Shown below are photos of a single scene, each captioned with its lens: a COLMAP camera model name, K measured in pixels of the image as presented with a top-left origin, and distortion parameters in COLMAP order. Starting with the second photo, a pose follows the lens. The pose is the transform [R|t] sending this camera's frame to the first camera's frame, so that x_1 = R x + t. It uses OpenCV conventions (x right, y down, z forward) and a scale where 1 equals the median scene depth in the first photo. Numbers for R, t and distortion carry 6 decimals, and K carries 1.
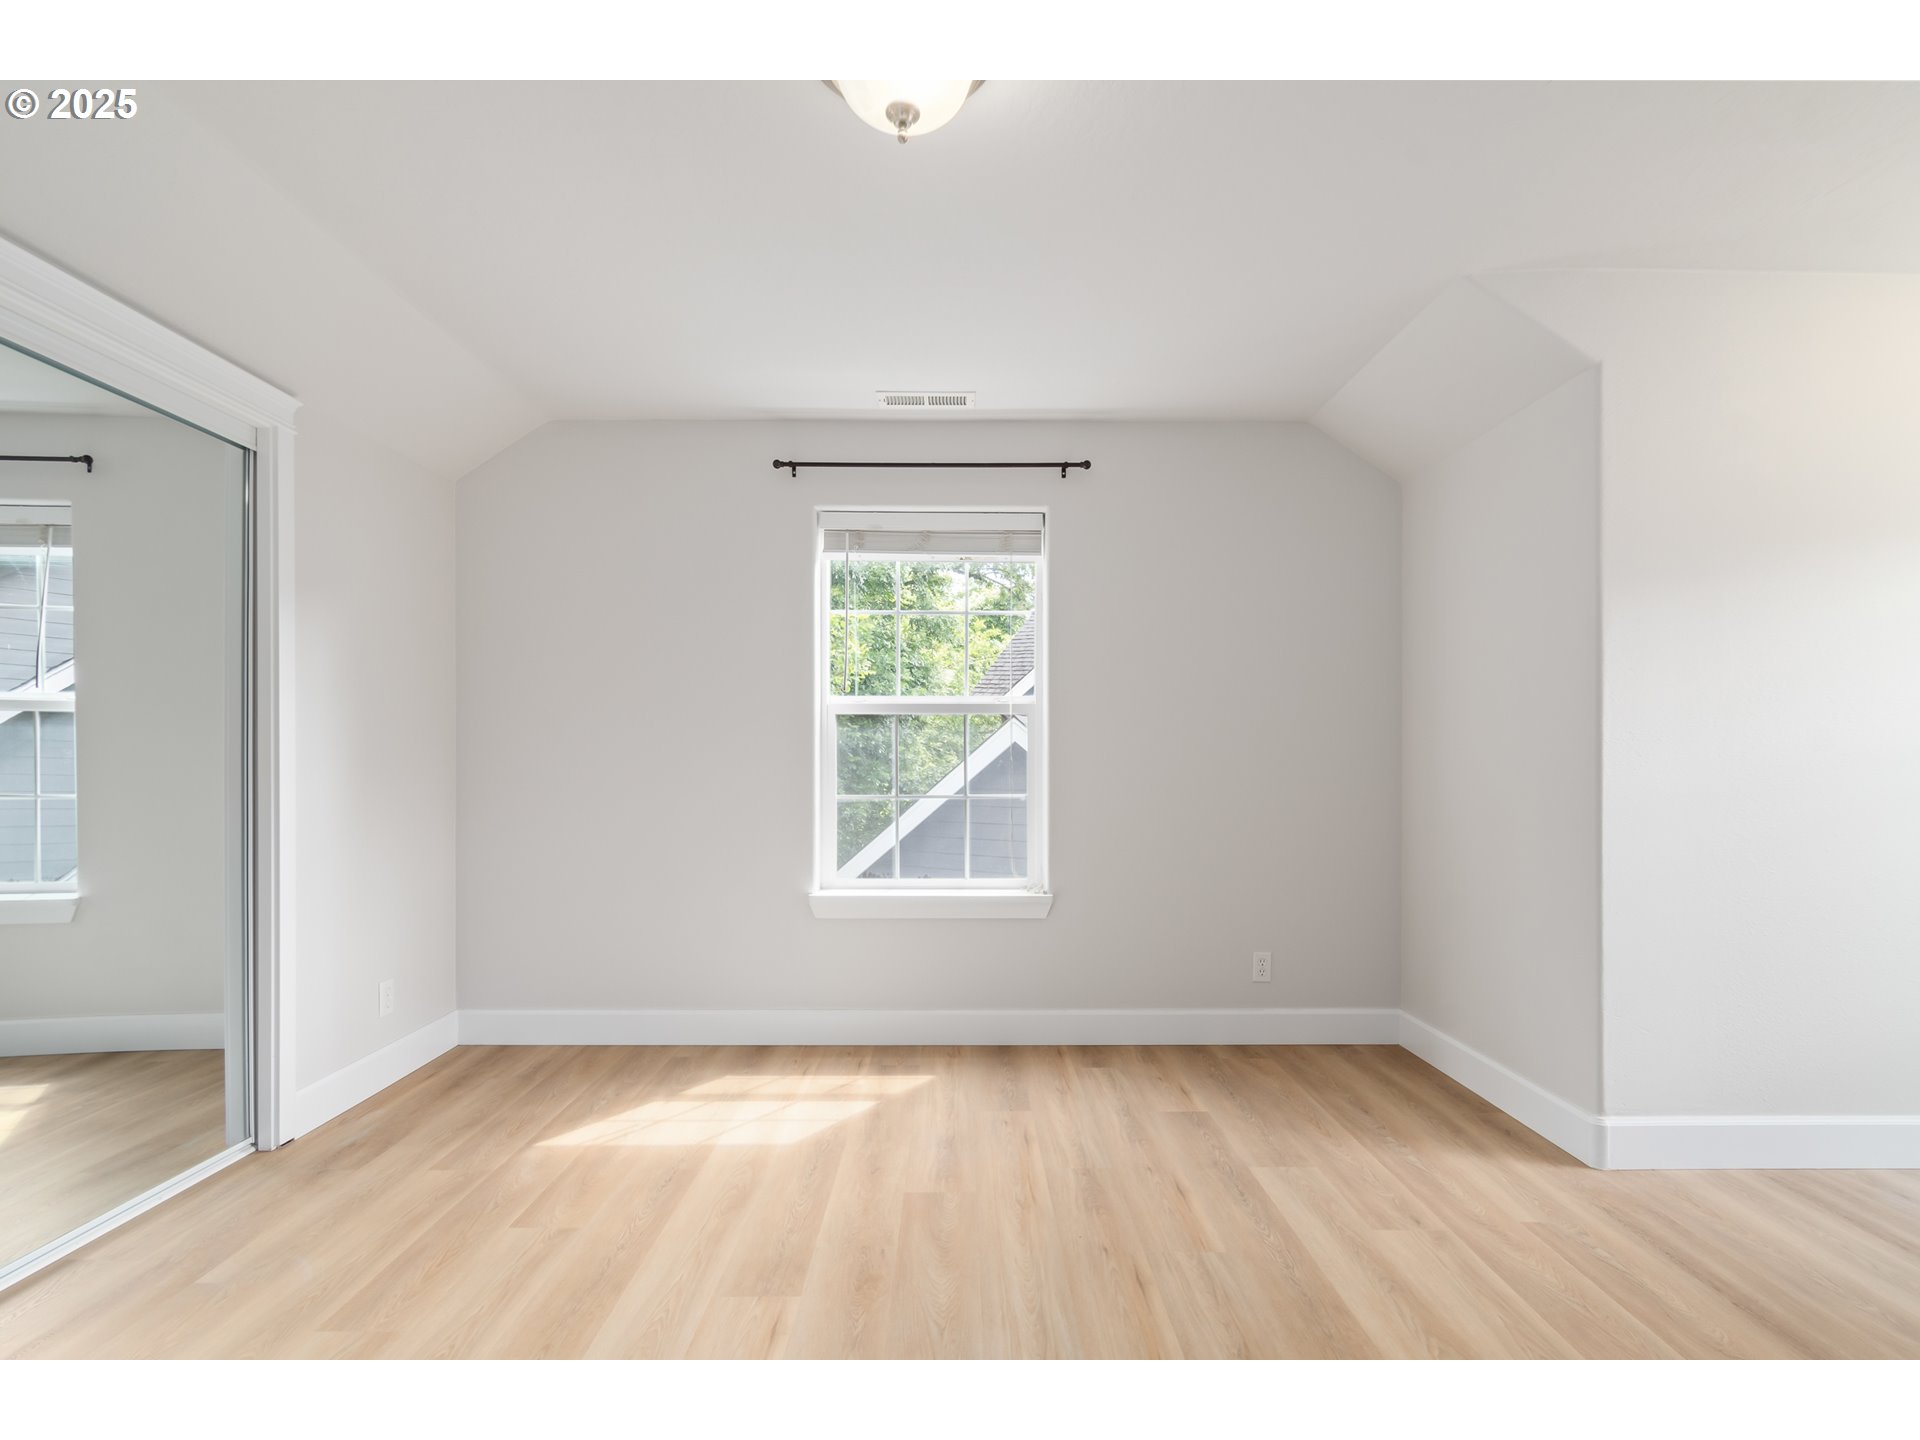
lens RADIAL K [[897.1, 0, 971.3], [0, 897.1, 728.0], [0, 0, 1]] dist [0.001360, 0.000098]
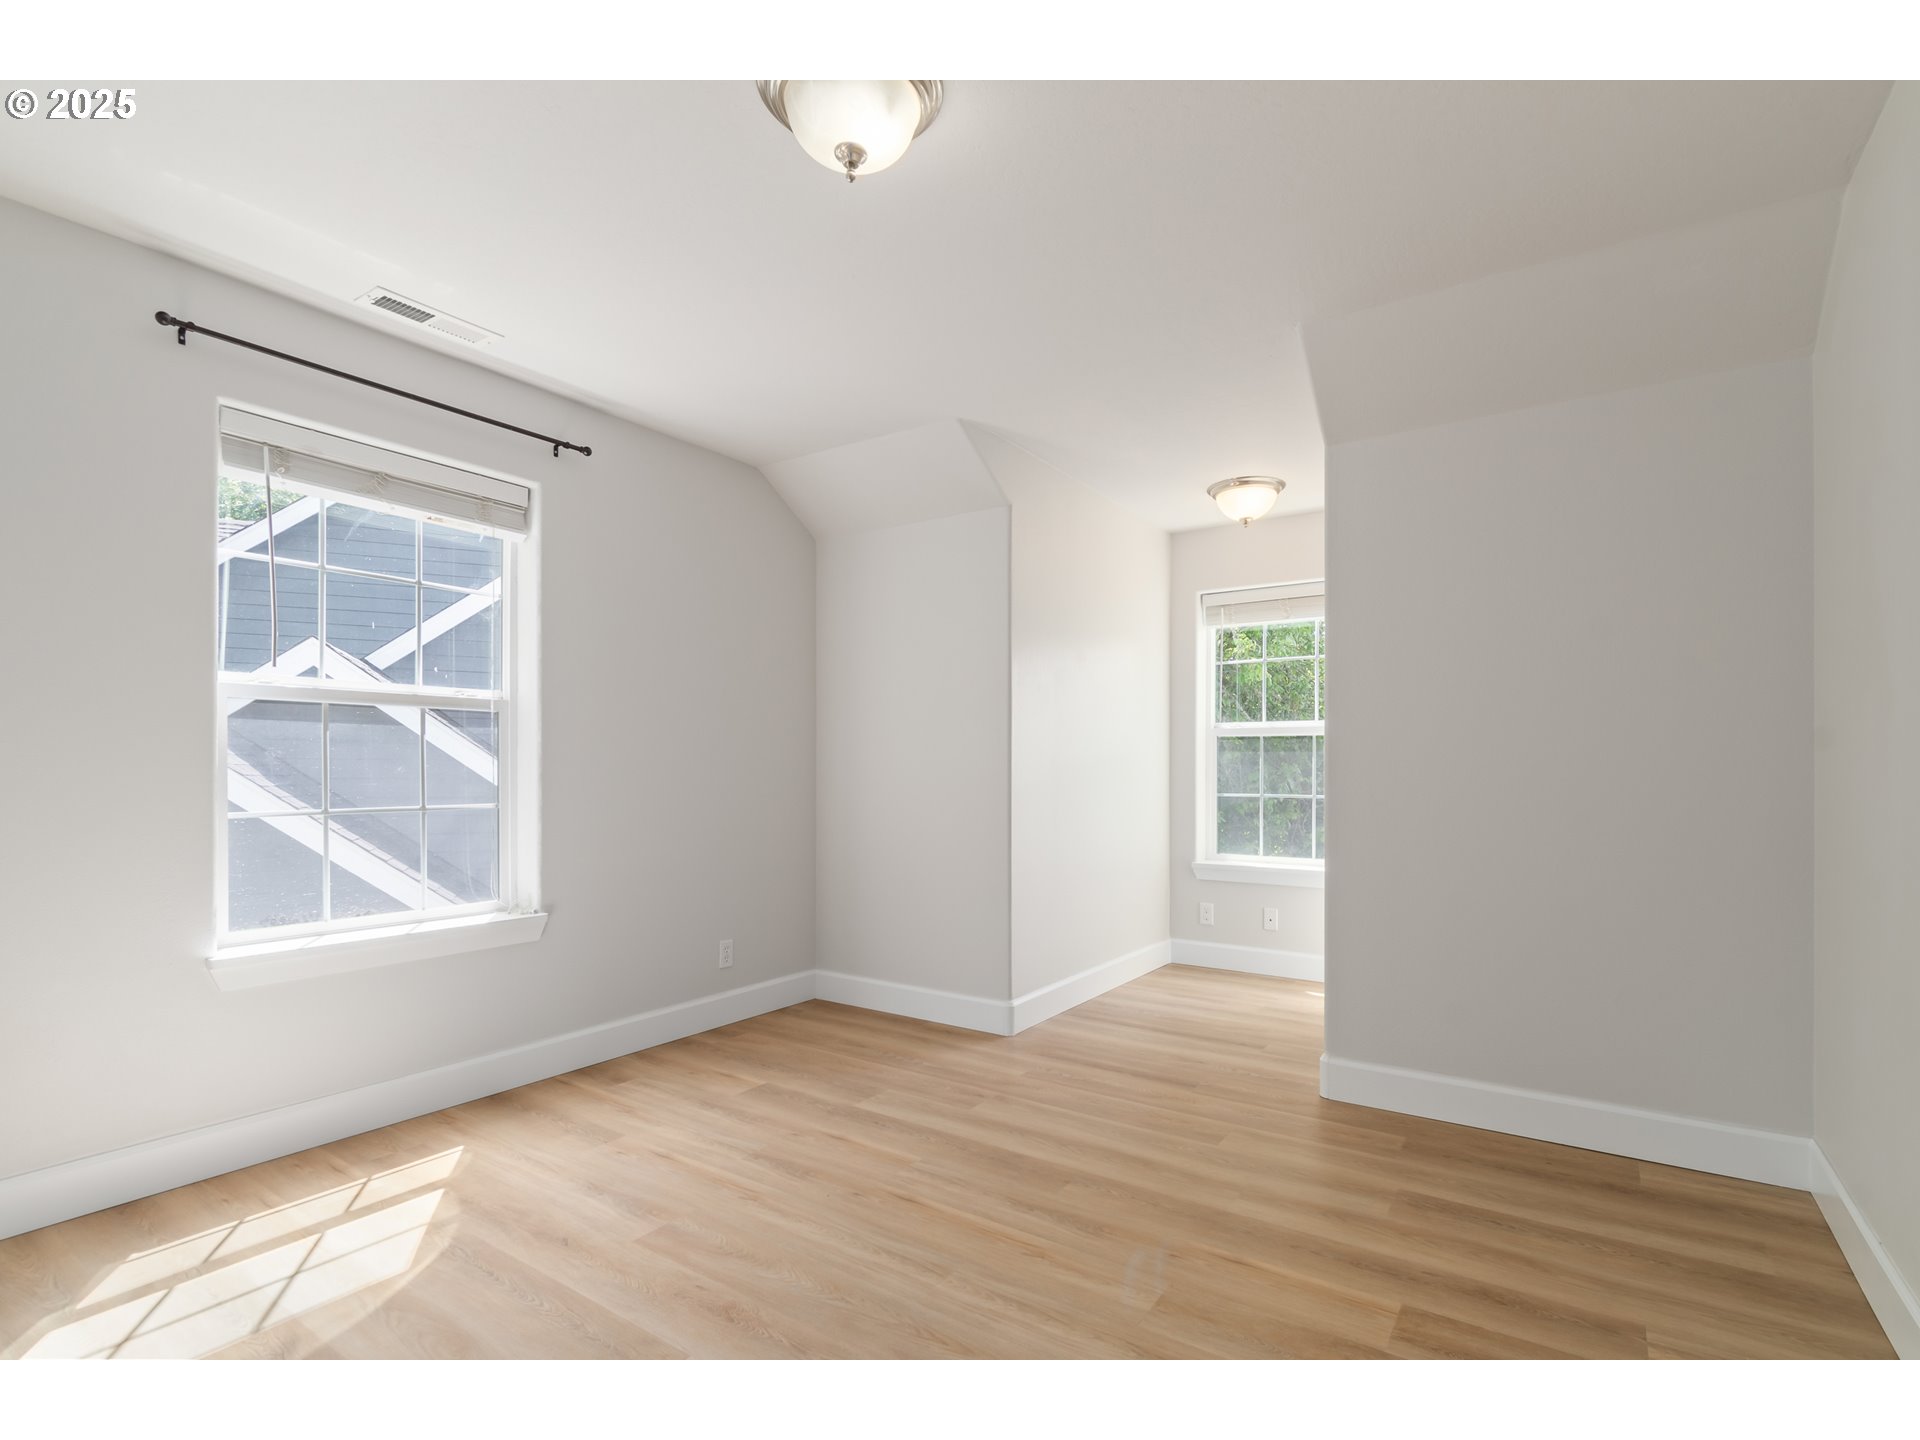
lens RADIAL K [[903.9, 0, 960.0], [0, 903.9, 720.0], [0, 0, 1]] dist [-0.001289, -0.000378]
pose [[0.577714, 0.041173, 0.815200, -0.551020], [-0.032541, 0.999095, -0.027400, 0.003457], [-0.815590, -0.010699, 0.578531, 0.173629]]
